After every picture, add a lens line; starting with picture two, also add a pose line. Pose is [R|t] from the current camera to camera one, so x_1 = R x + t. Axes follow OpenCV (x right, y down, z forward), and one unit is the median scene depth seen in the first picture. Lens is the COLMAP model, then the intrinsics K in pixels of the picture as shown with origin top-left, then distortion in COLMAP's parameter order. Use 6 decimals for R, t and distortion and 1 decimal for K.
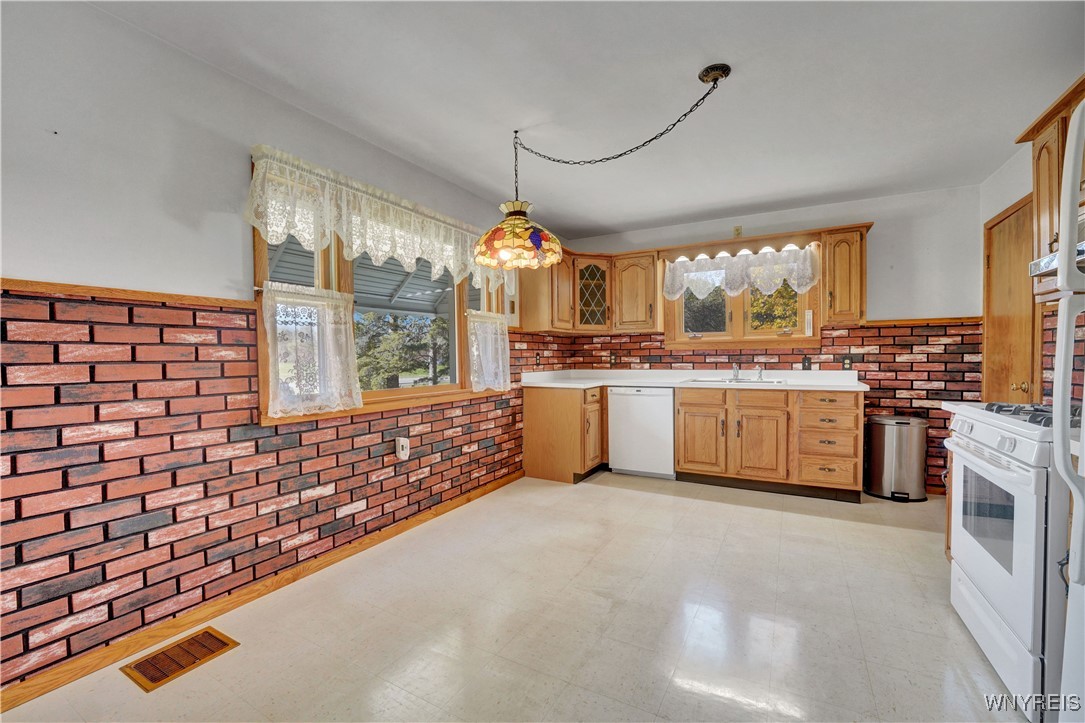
lens RADIAL K [[454.7, 0, 542.5], [0, 454.7, 361.5], [0, 0, 1]] dist [-0.001452, -0.000005]
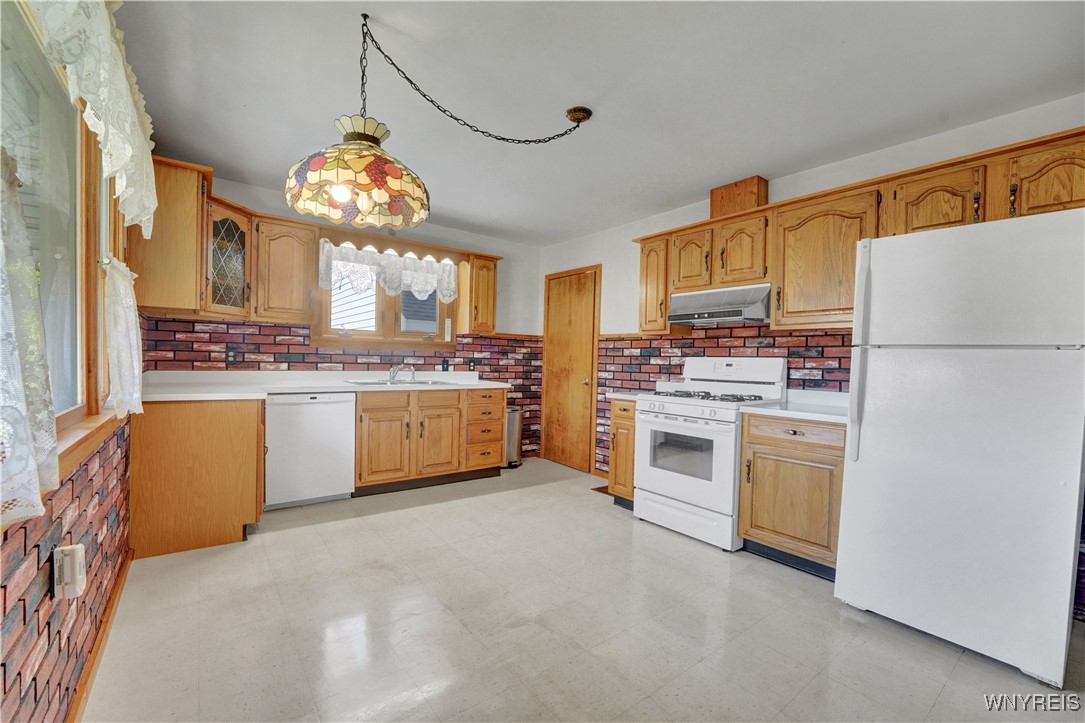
lens RADIAL K [[454.7, 0, 542.5], [0, 454.7, 361.5], [0, 0, 1]] dist [-0.001452, -0.000005]
pose [[0.408634, 0.015556, 0.912566, -0.373722], [-0.019715, 0.999772, -0.008214, -0.000712], [-0.912485, -0.014635, 0.408847, 0.328882]]
